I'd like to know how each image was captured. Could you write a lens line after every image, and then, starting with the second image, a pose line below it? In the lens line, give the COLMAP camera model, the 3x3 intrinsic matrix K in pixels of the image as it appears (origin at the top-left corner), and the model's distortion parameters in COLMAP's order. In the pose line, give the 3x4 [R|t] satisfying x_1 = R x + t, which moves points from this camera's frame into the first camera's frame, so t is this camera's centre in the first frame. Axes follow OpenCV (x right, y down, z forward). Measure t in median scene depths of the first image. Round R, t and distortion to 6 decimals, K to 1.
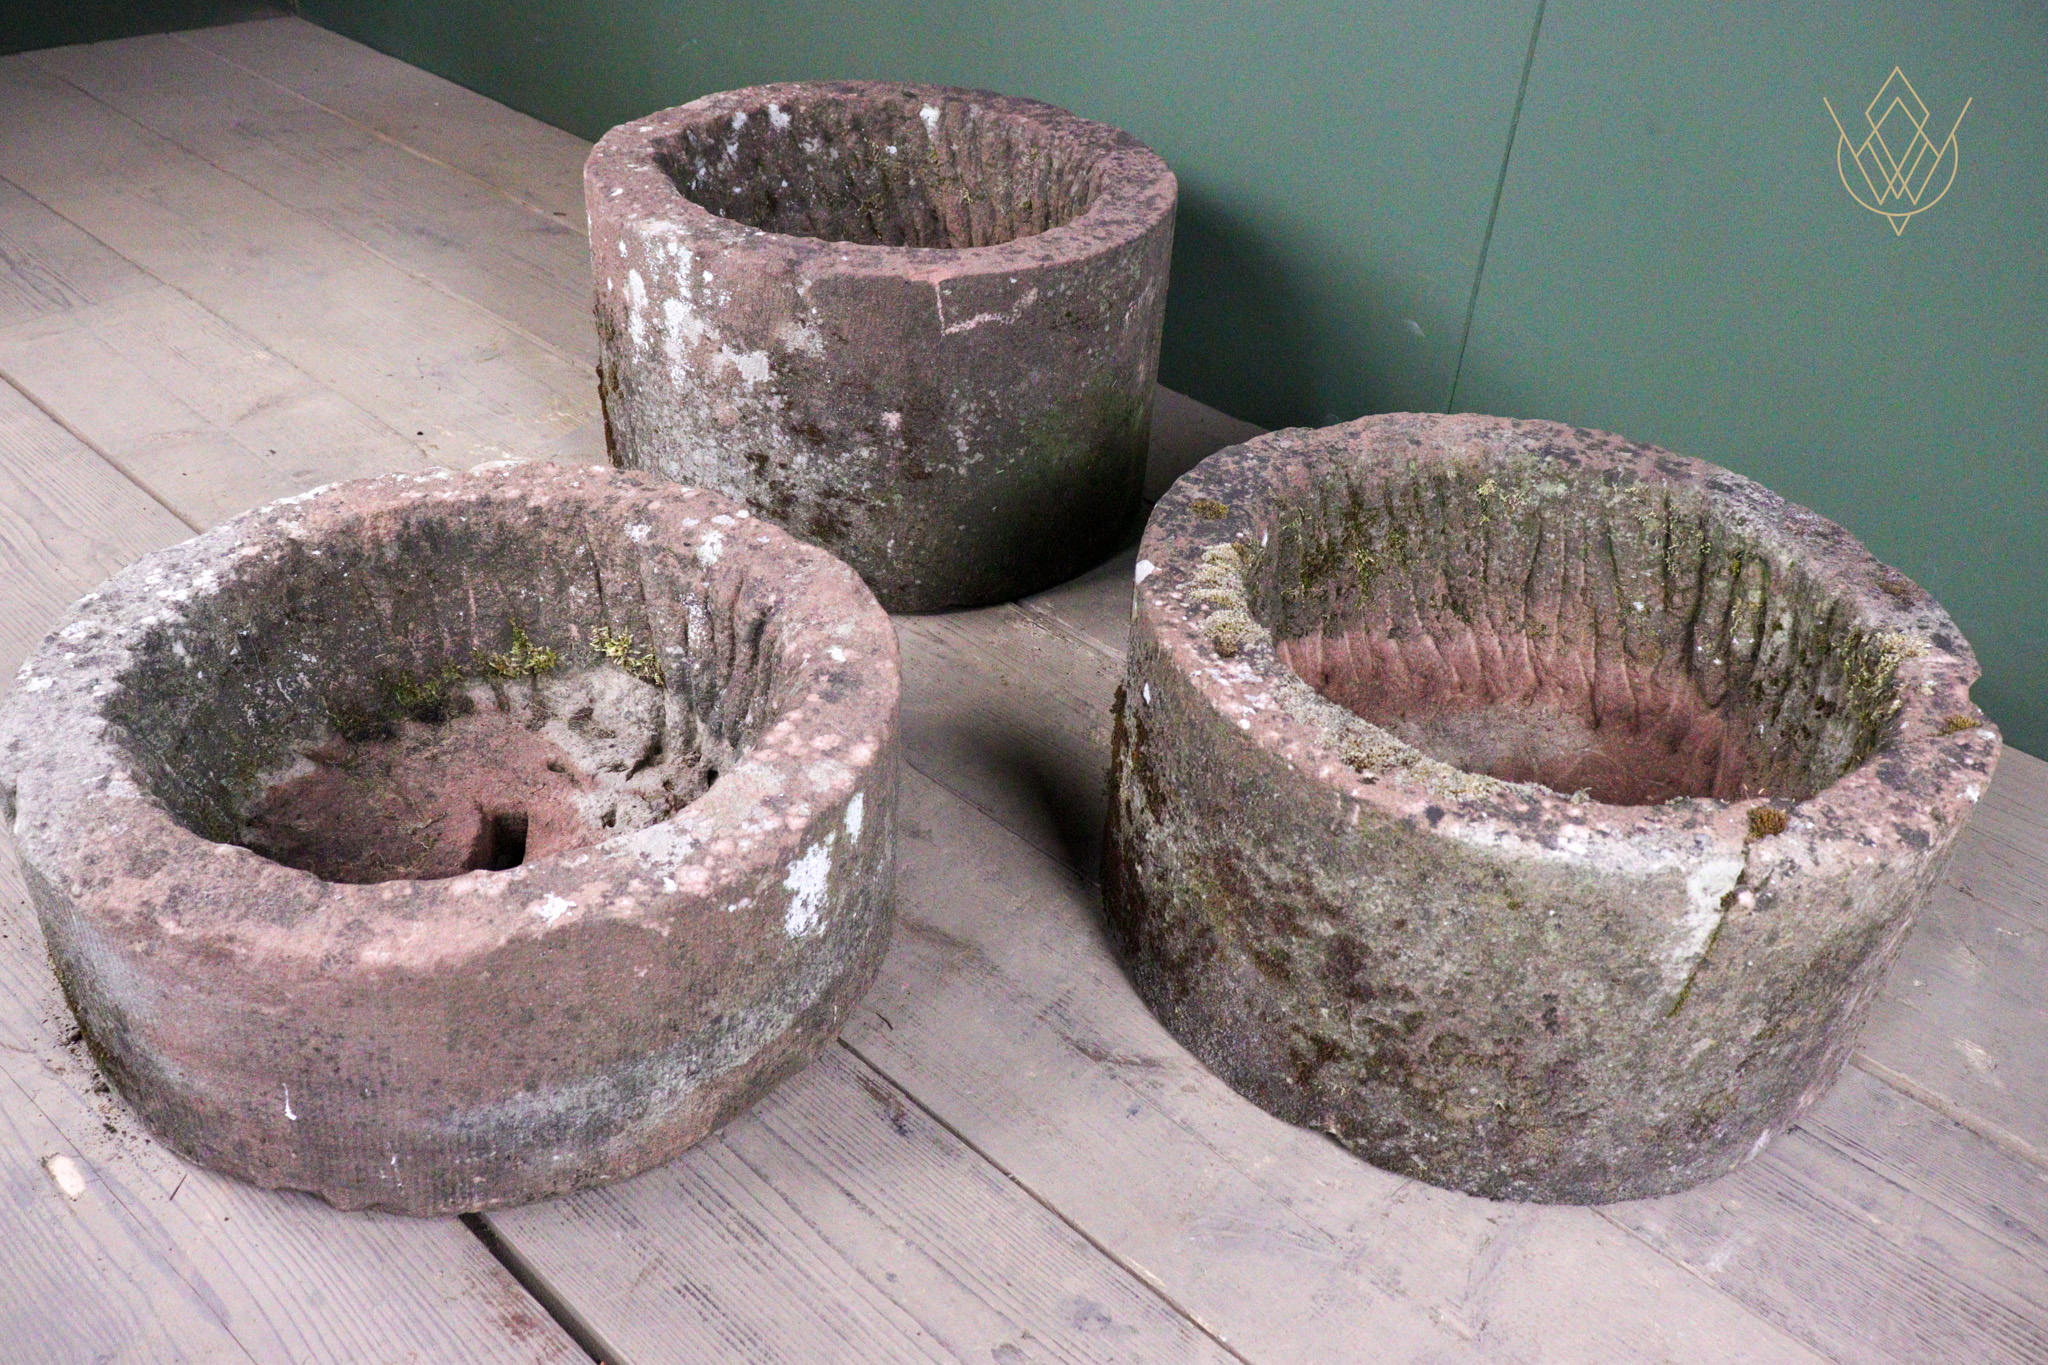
lens RADIAL K [[1632.3, 0, 1026.7], [0, 1632.3, 687.9], [0, 0, 1]] dist [-0.005213, -0.002236]
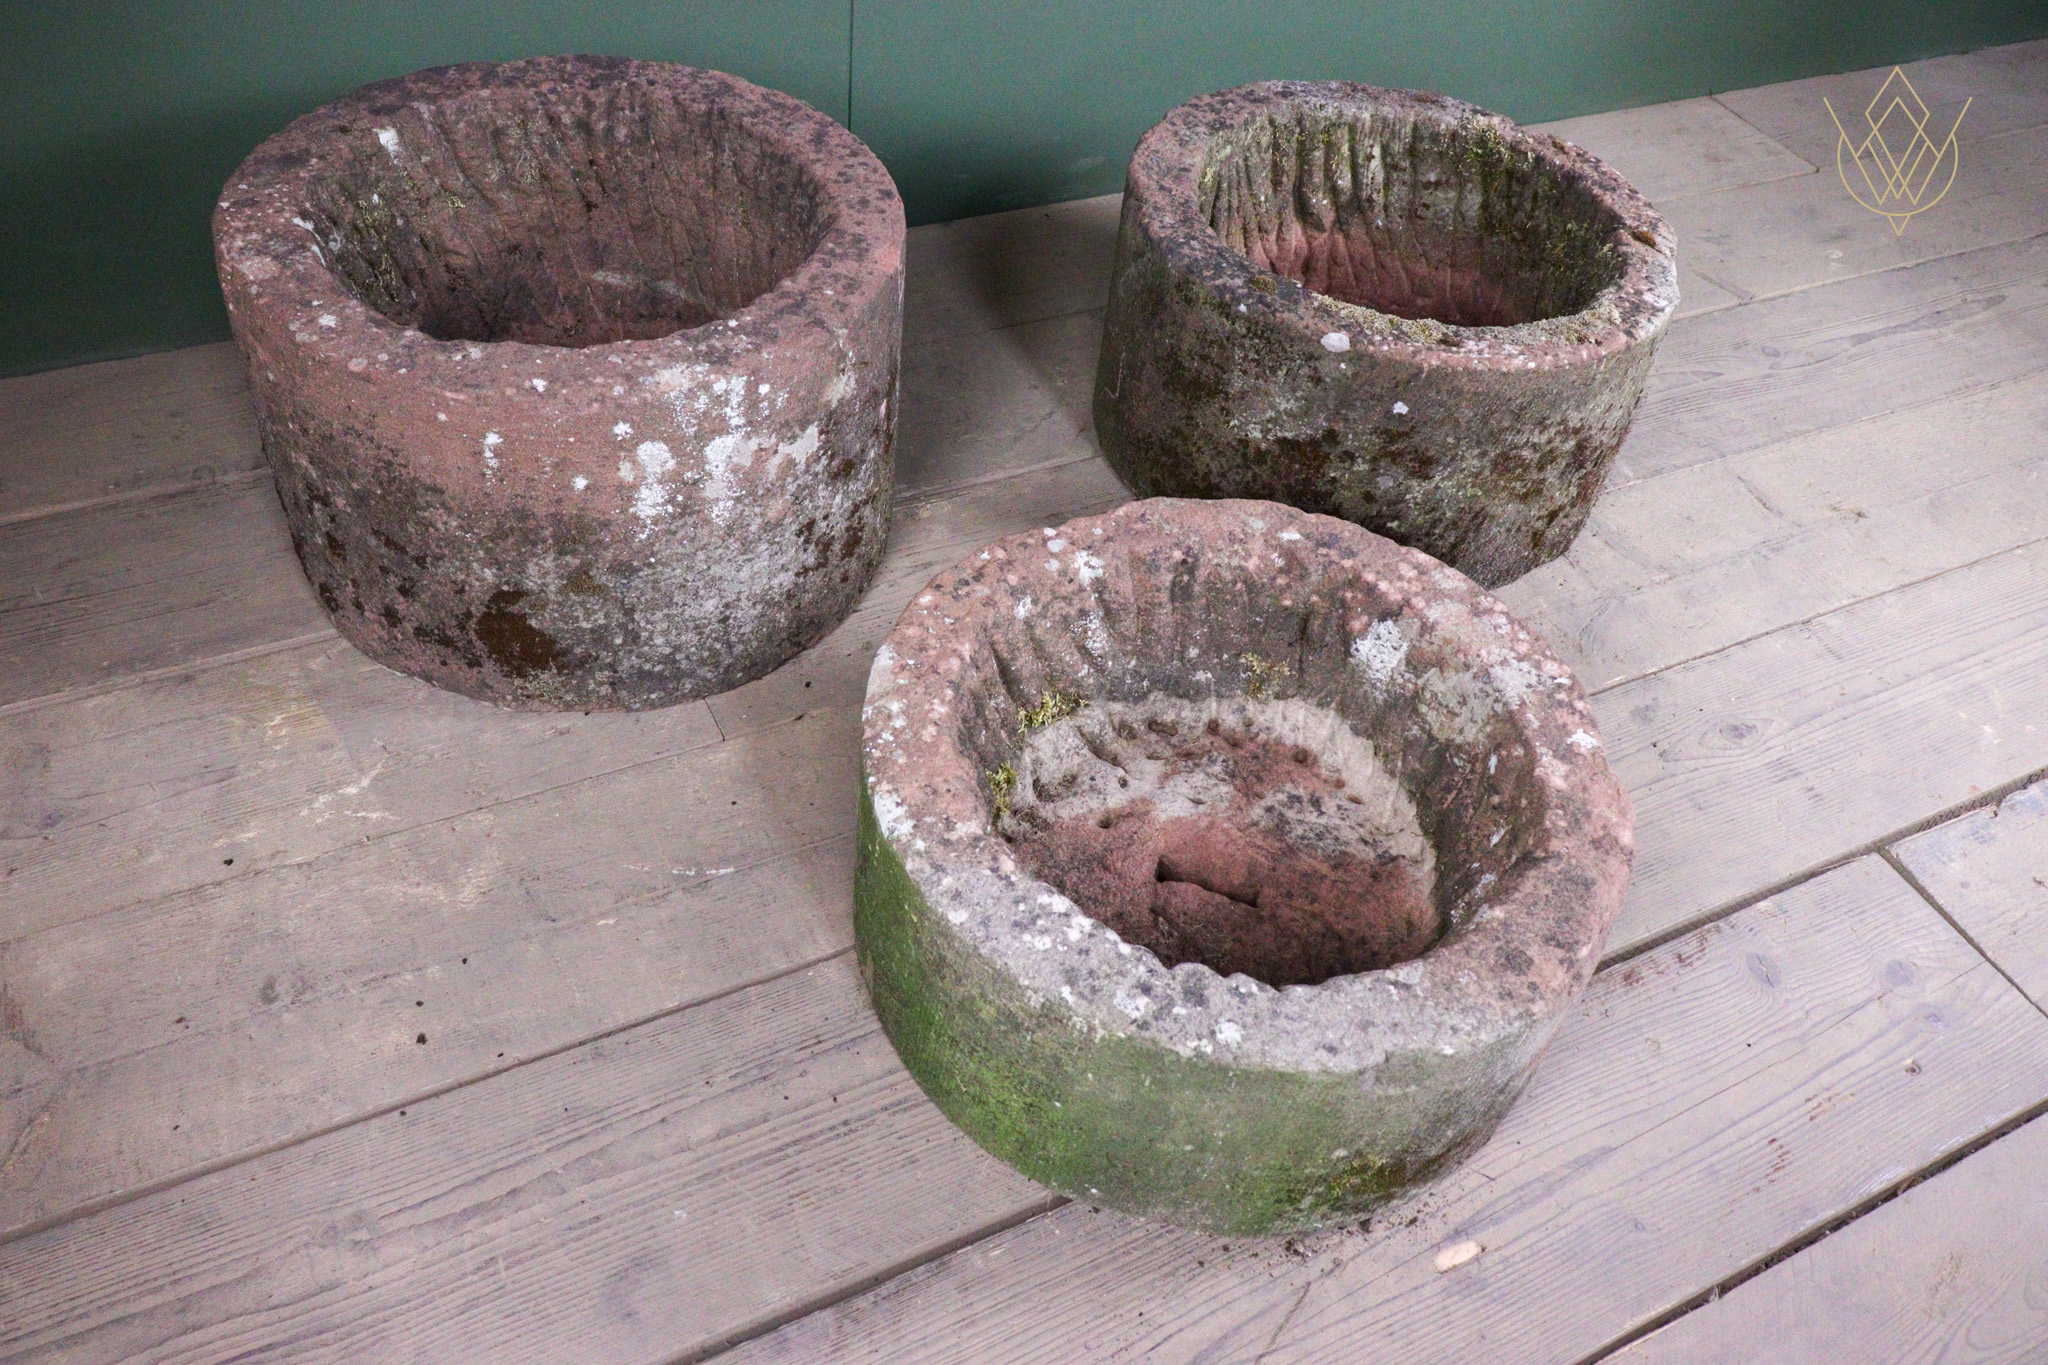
lens RADIAL K [[1632.3, 0, 1026.7], [0, 1632.3, 687.9], [0, 0, 1]] dist [-0.005213, -0.002236]
pose [[0.361633, -0.679775, 0.638065, -1.114601], [0.481762, 0.722182, 0.496345, -0.683096], [-0.798202, 0.127901, 0.588655, 0.488343]]
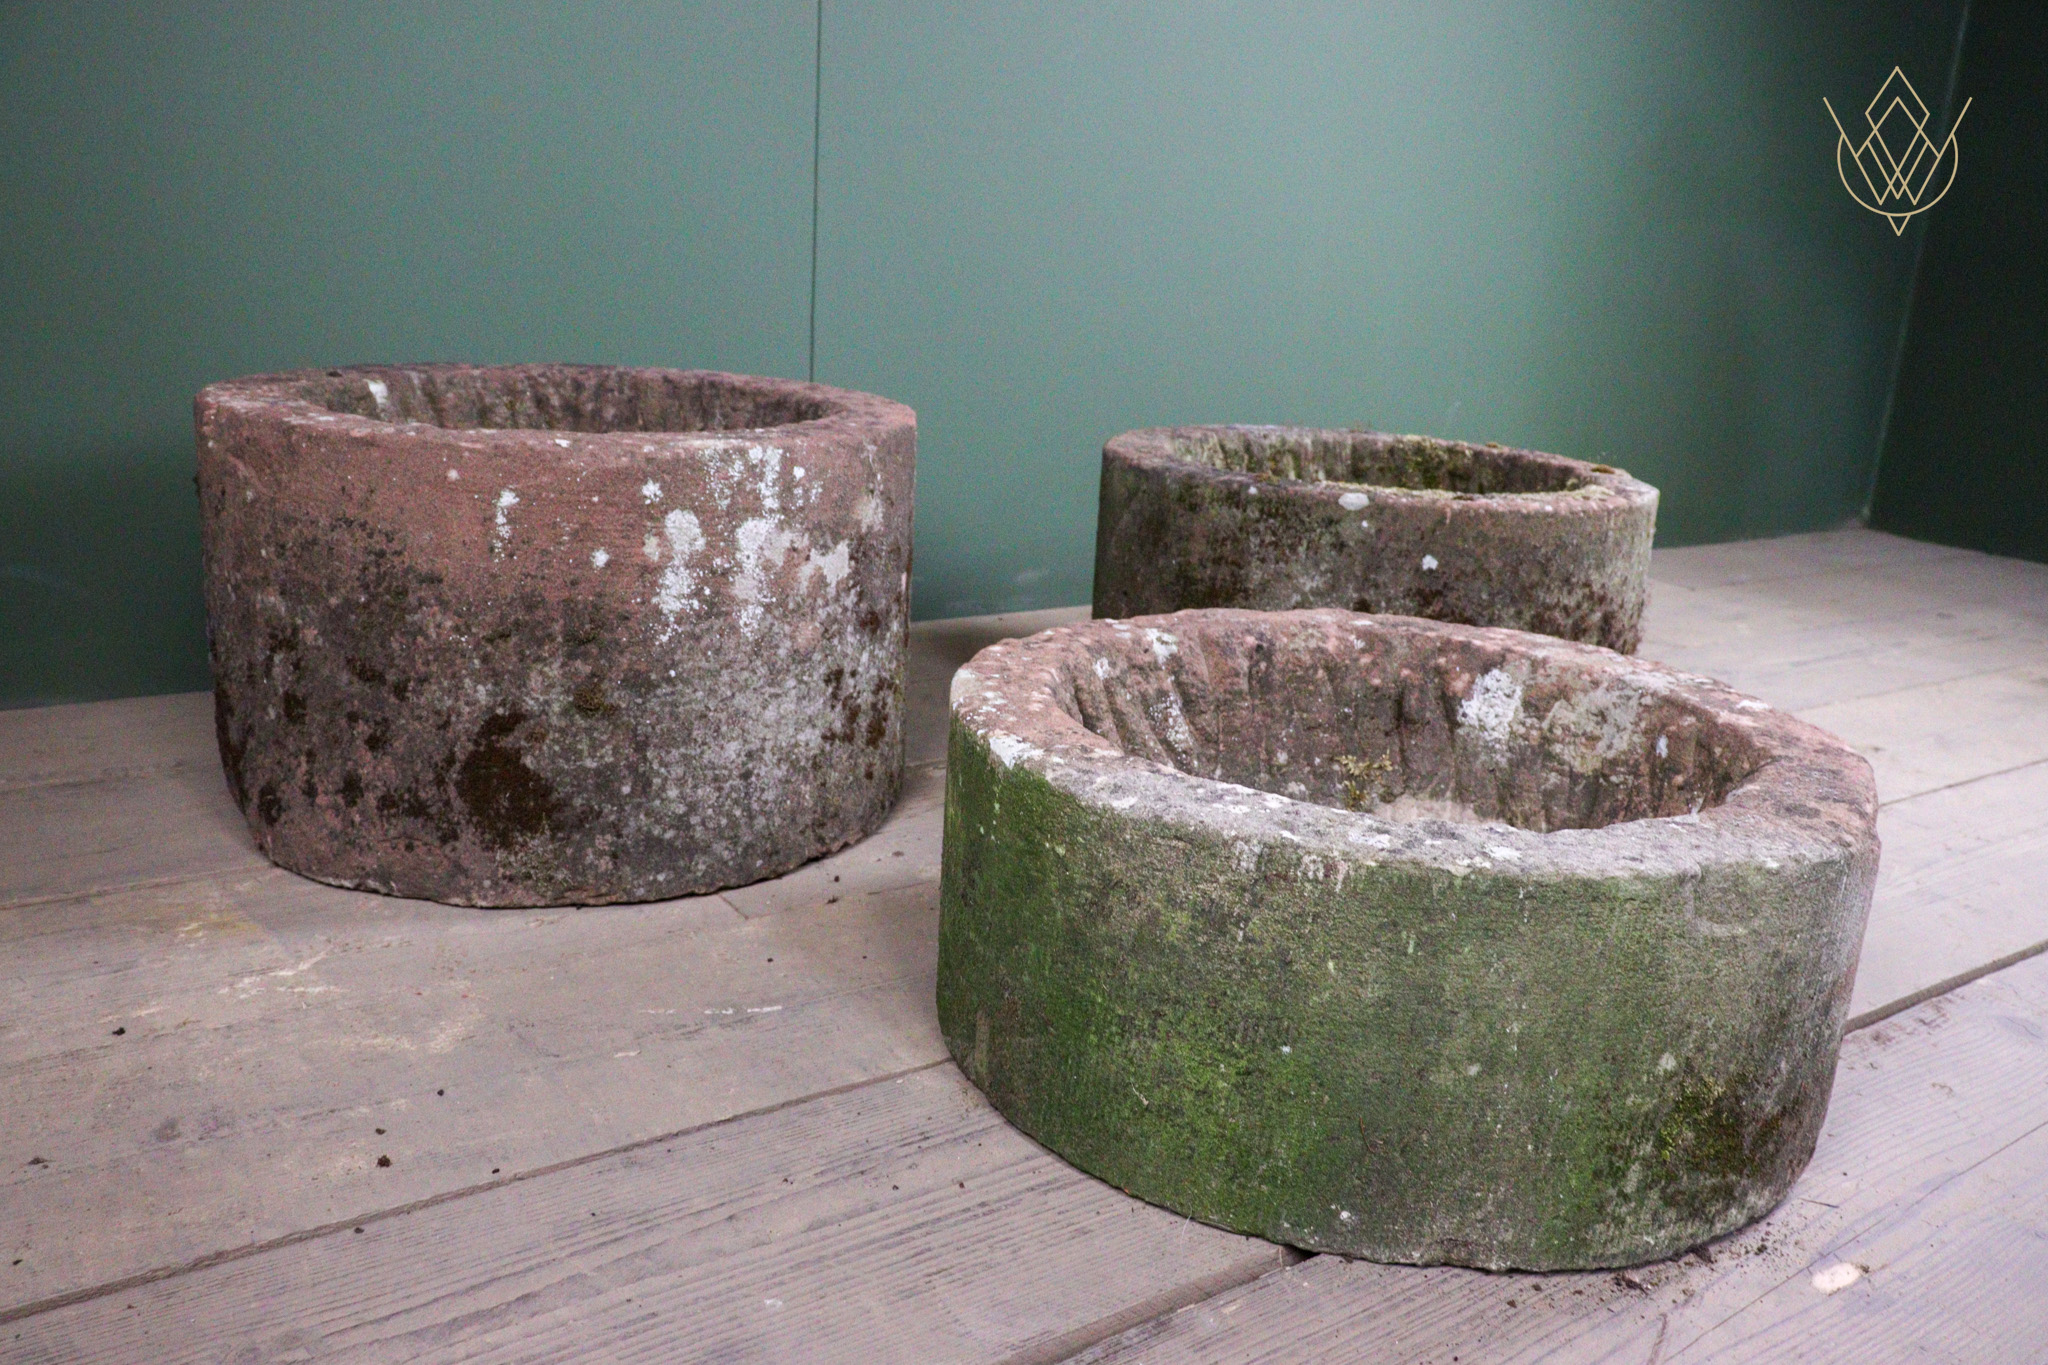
lens RADIAL K [[1626.2, 0, 1030.2], [0, 1626.2, 689.2], [0, 0, 1]] dist [-0.007449, 0.001174]
pose [[0.237701, -0.311760, 0.919948, -1.309800], [0.531912, 0.834245, 0.145277, -0.288420], [-0.812753, 0.454799, 0.364130, 0.855733]]
